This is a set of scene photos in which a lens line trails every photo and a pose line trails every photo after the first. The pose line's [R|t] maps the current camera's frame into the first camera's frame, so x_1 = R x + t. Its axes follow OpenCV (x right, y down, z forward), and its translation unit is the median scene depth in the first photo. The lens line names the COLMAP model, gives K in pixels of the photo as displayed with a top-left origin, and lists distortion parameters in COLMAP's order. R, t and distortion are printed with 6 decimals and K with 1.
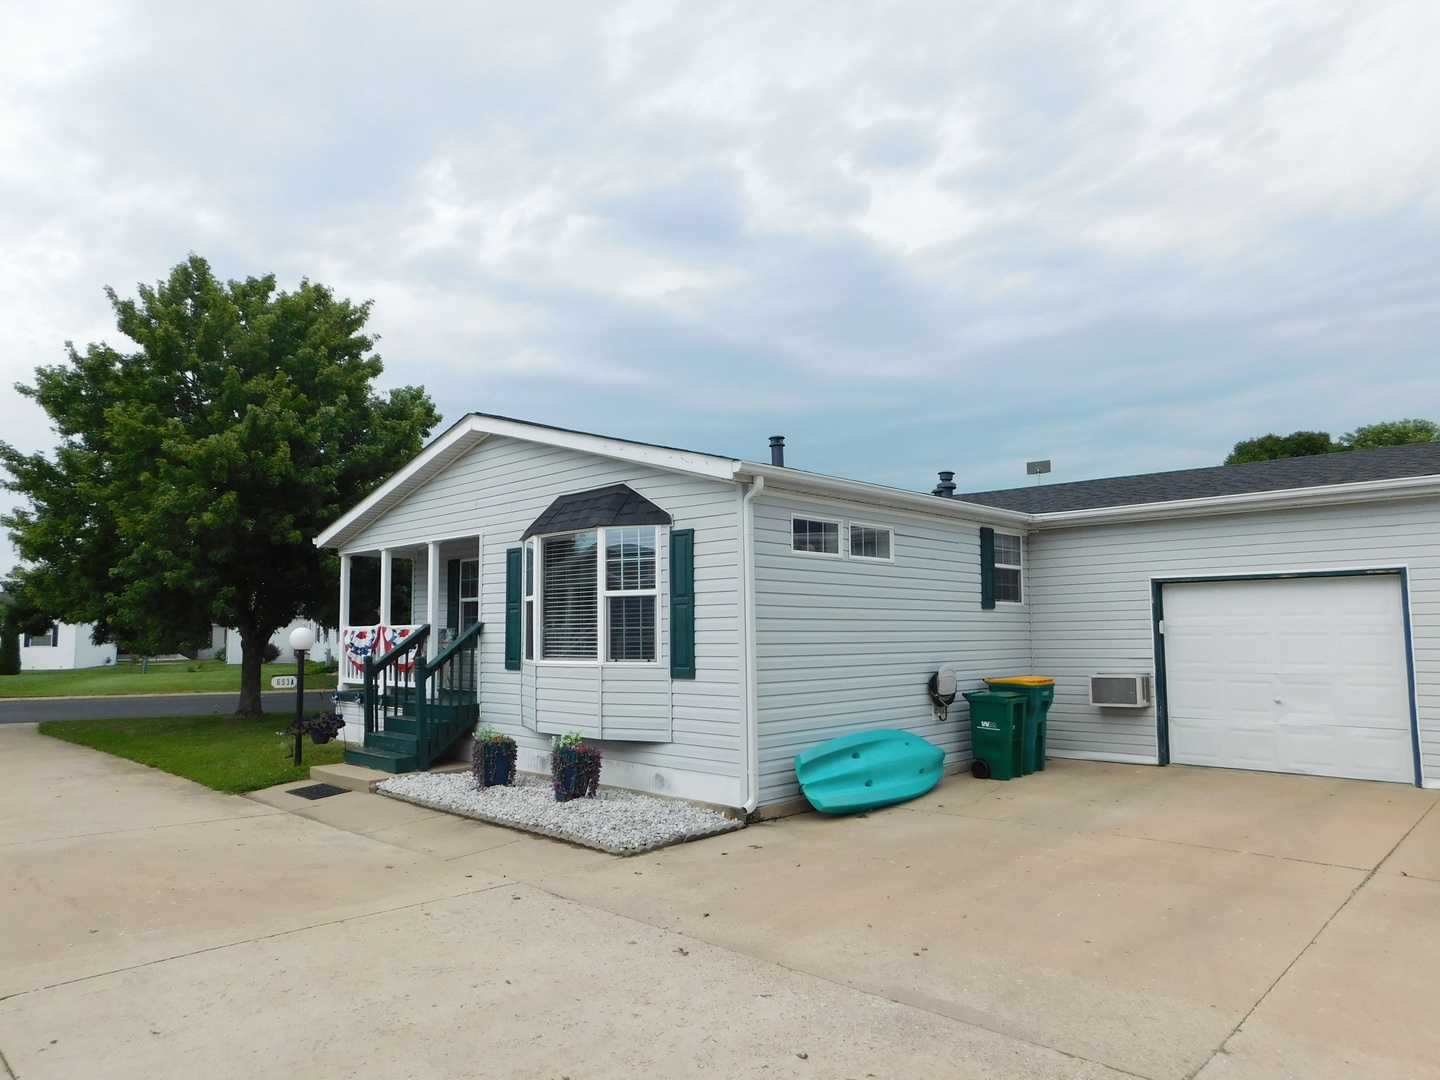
lens RADIAL K [[951.6, 0, 721.8], [0, 951.6, 538.9], [0, 0, 1]] dist [-0.062918, 0.041397]
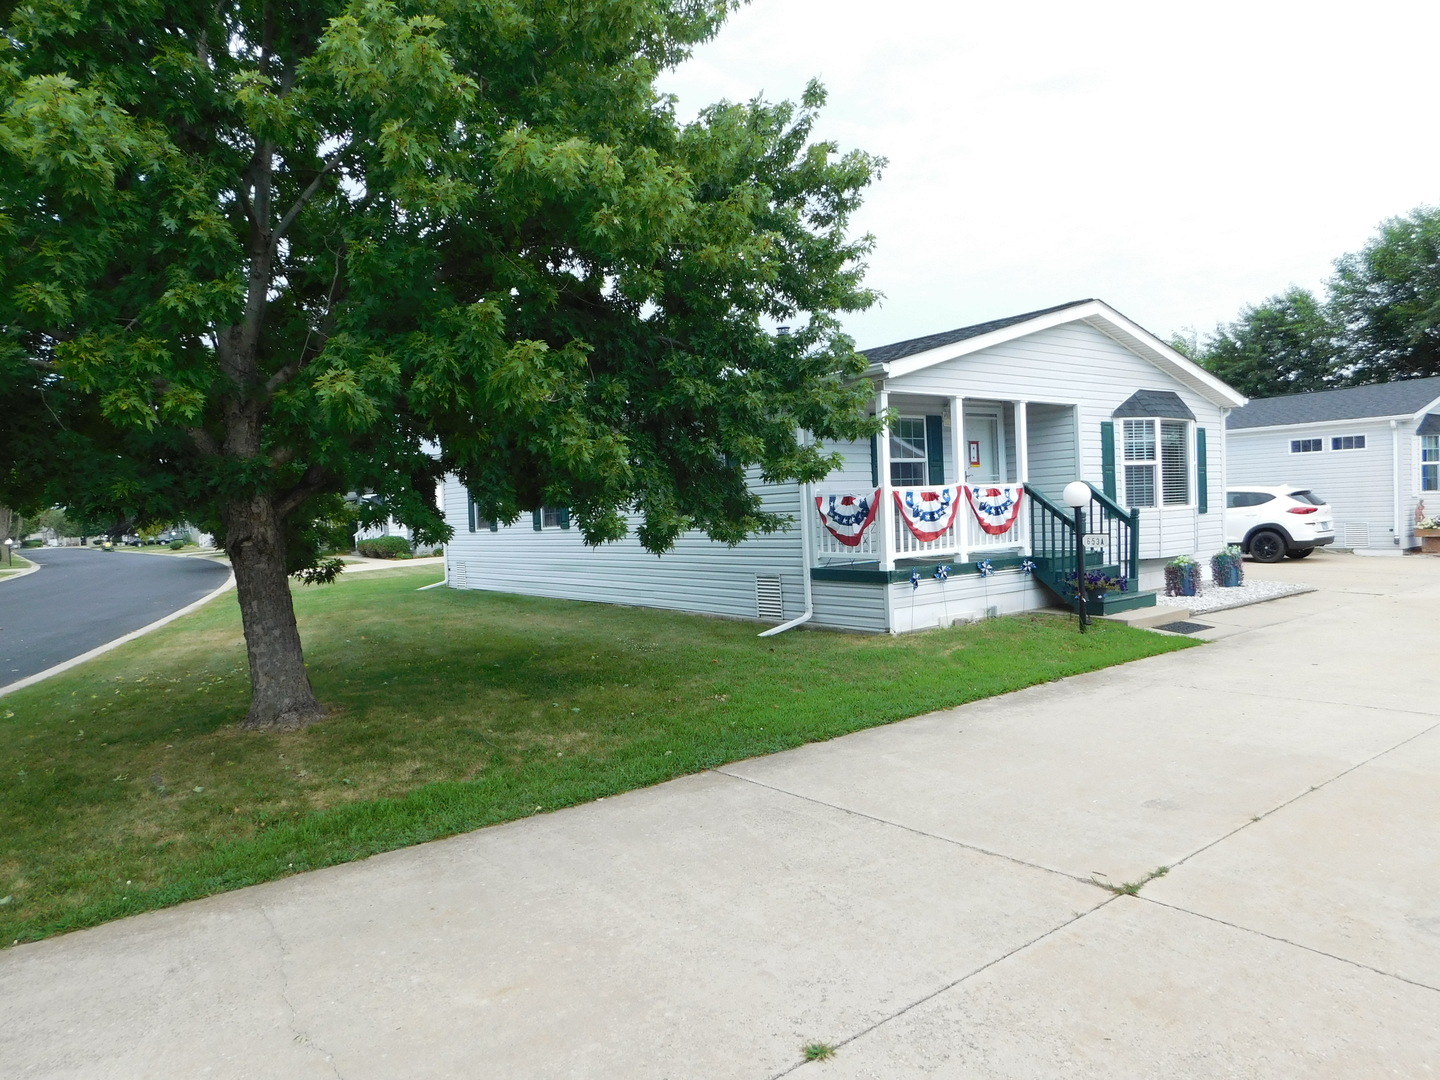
lens RADIAL K [[951.6, 0, 727.6], [0, 951.6, 543.3], [0, 0, 1]] dist [-0.062918, 0.041397]
pose [[0.140578, -0.024413, 0.989769, -1.655873], [-0.053038, 0.998075, 0.032151, 0.169897], [-0.988648, -0.057015, 0.139013, 1.429455]]
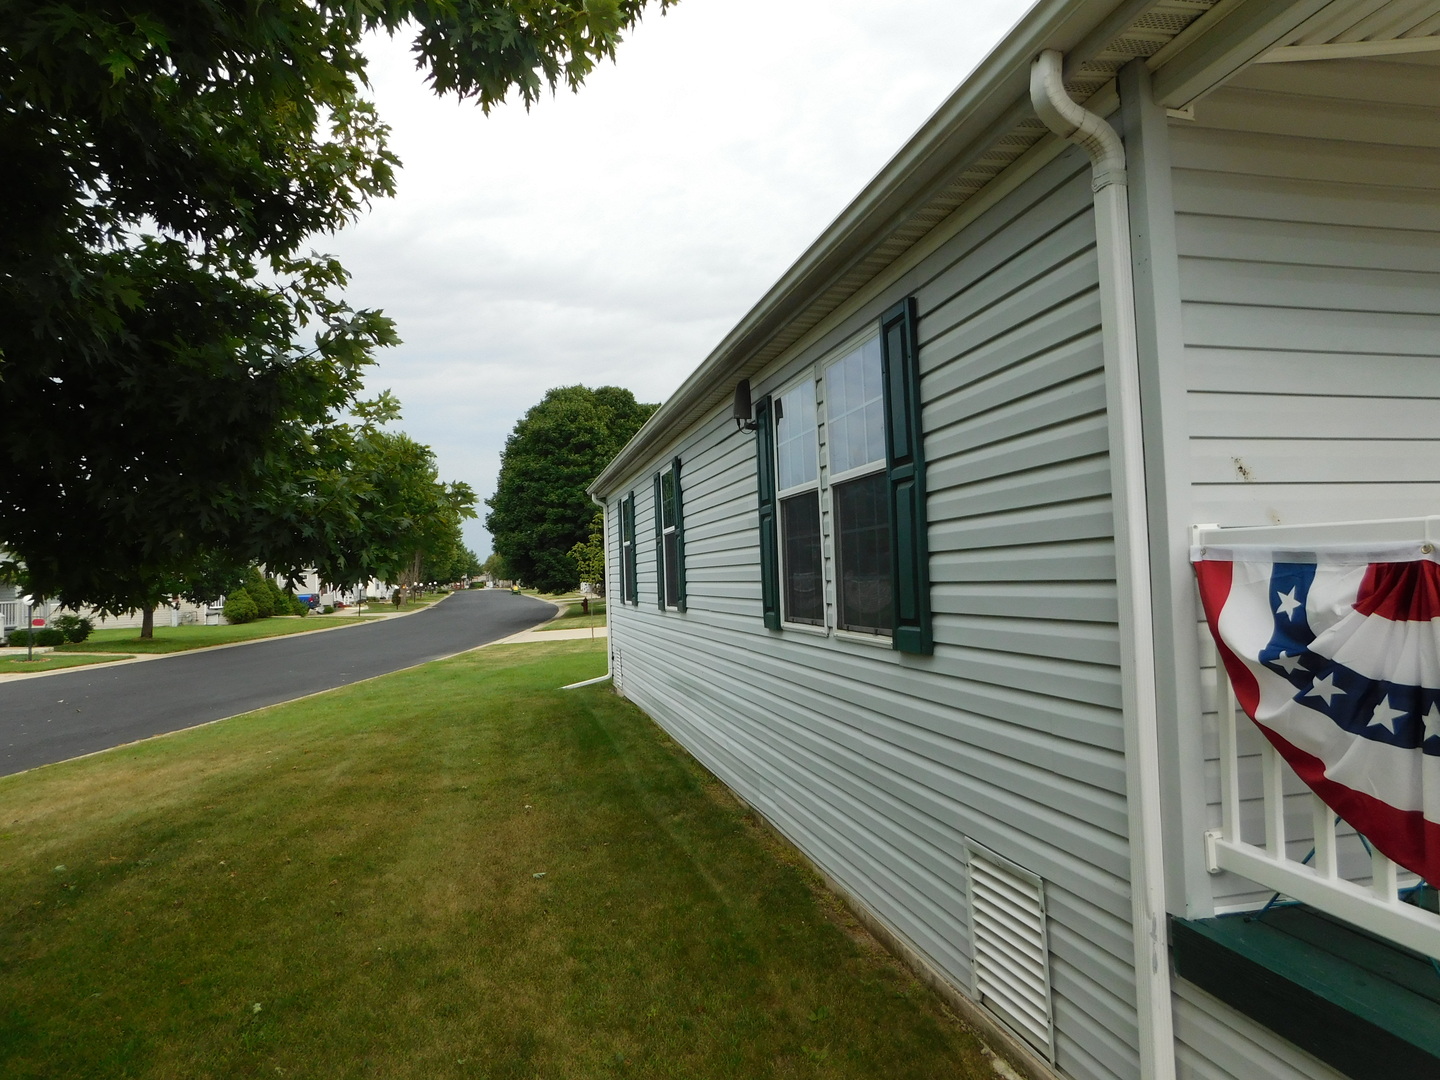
lens RADIAL K [[951.6, 0, 716.9], [0, 951.6, 537.6], [0, 0, 1]] dist [-0.062918, 0.041397]
pose [[0.523493, 0.025286, 0.851655, -0.716255], [-0.047142, 0.998888, -0.000680, 0.143406], [-0.850725, -0.039793, 0.524103, 1.468551]]
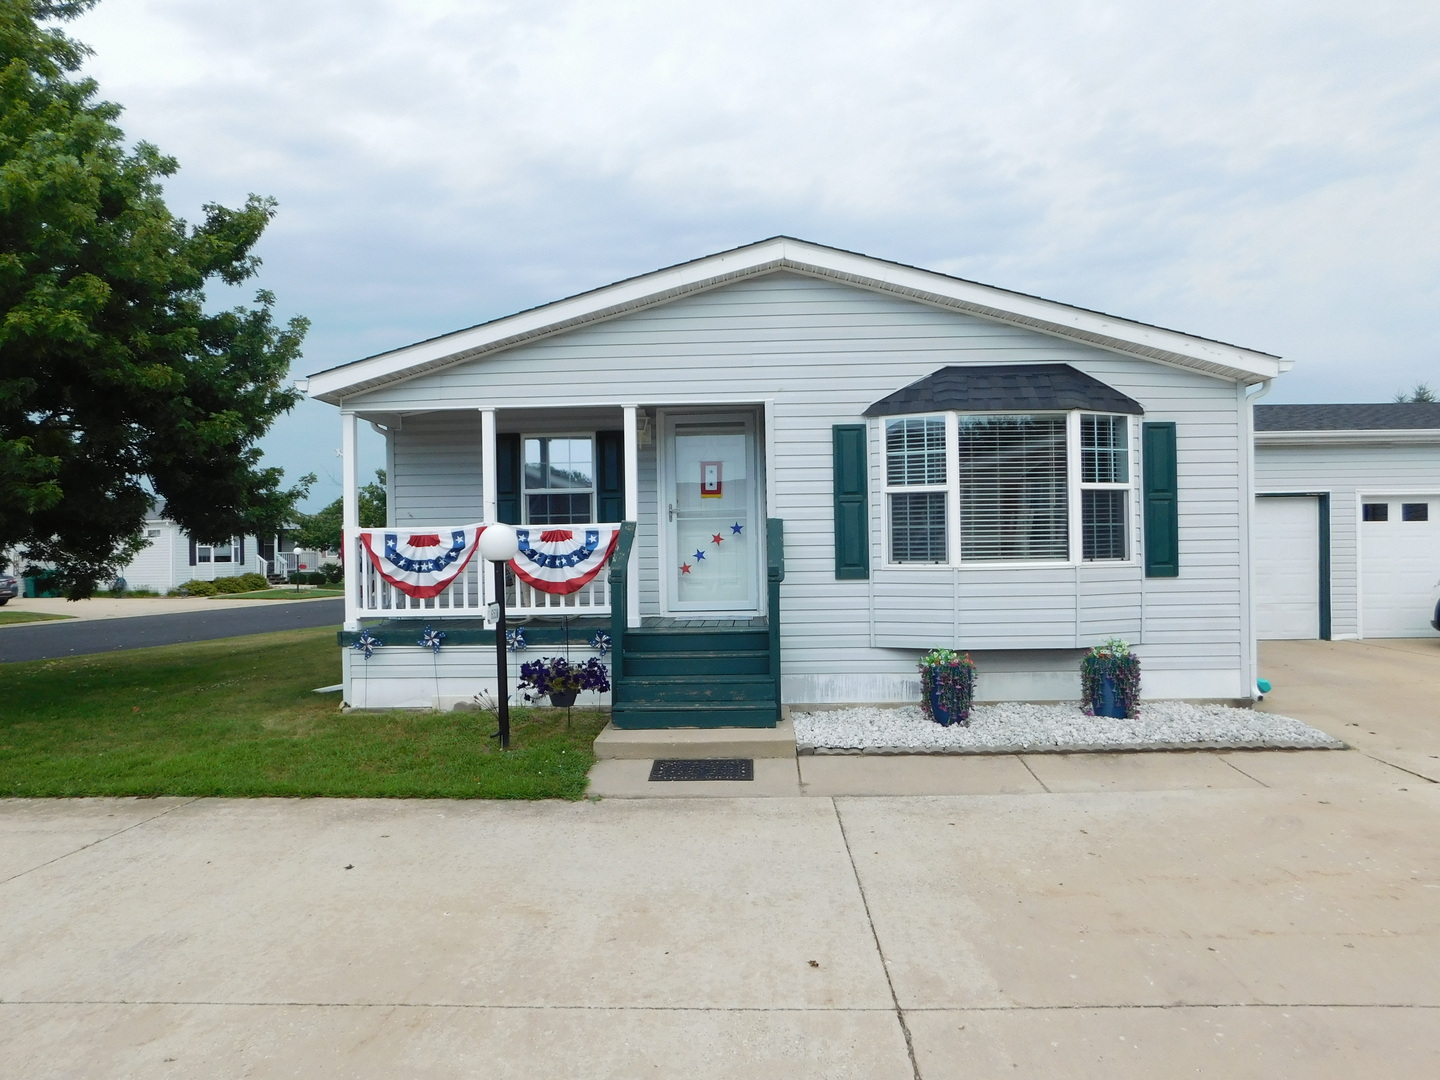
lens RADIAL K [[1031.1, 0, 723.2], [0, 1031.1, 544.2], [0, 0, 1]] dist [-0.031084, 0.000206]
pose [[0.739358, 0.007265, 0.673274, -0.944275], [-0.059347, 0.996753, 0.054416, 0.073907], [-0.670692, -0.080190, 0.737388, 0.471127]]
